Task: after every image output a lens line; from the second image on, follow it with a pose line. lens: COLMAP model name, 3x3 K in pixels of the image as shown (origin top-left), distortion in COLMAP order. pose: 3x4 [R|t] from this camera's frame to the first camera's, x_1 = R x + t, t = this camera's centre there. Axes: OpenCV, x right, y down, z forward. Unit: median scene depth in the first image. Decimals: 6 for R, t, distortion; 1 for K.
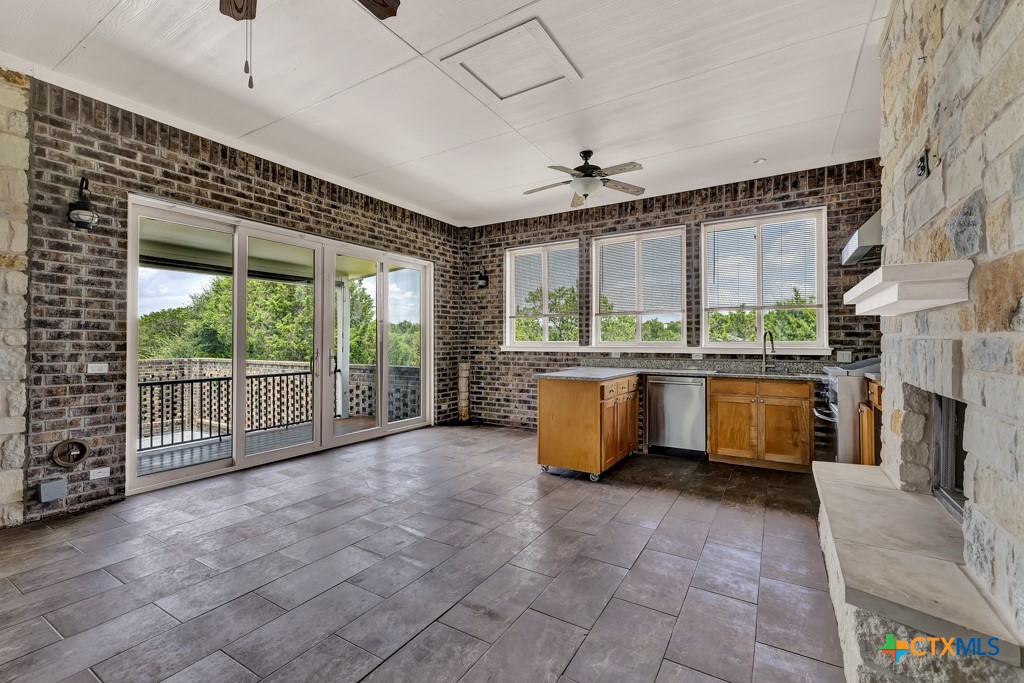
lens RADIAL K [[438.3, 0, 515.8], [0, 438.3, 339.3], [0, 0, 1]] dist [-0.000420, 0.001445]
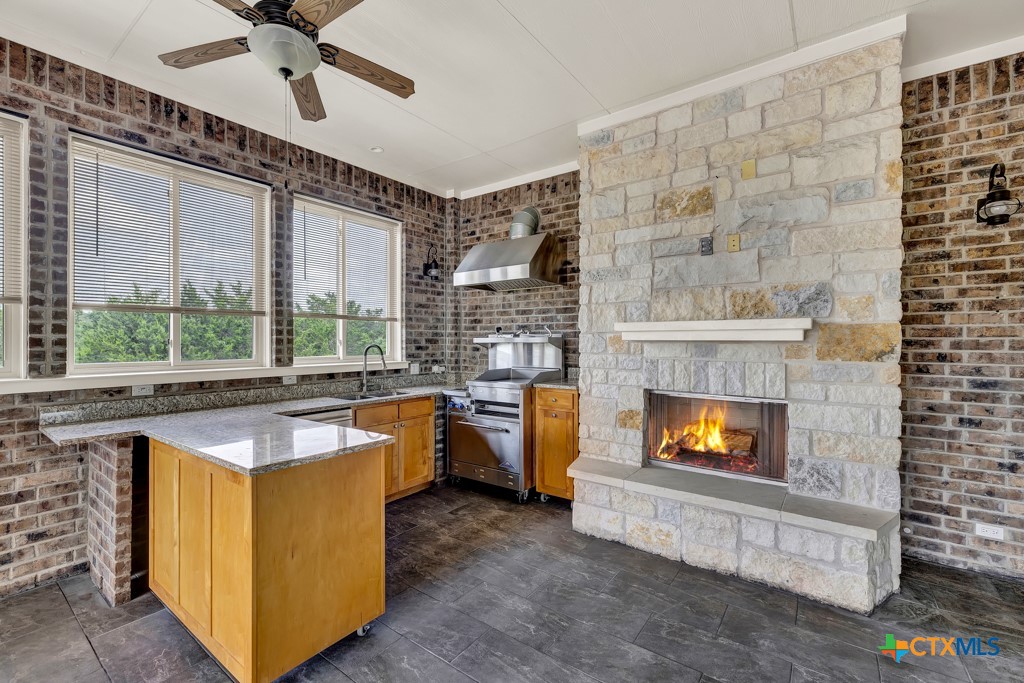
lens RADIAL K [[438.3, 0, 509.1], [0, 438.3, 340.8], [0, 0, 1]] dist [-0.000420, 0.001445]
pose [[0.102059, 0.002934, 0.994774, -0.246712], [-0.004327, 0.999988, -0.002505, -0.023229], [-0.994769, -0.004048, 0.102070, 0.567653]]
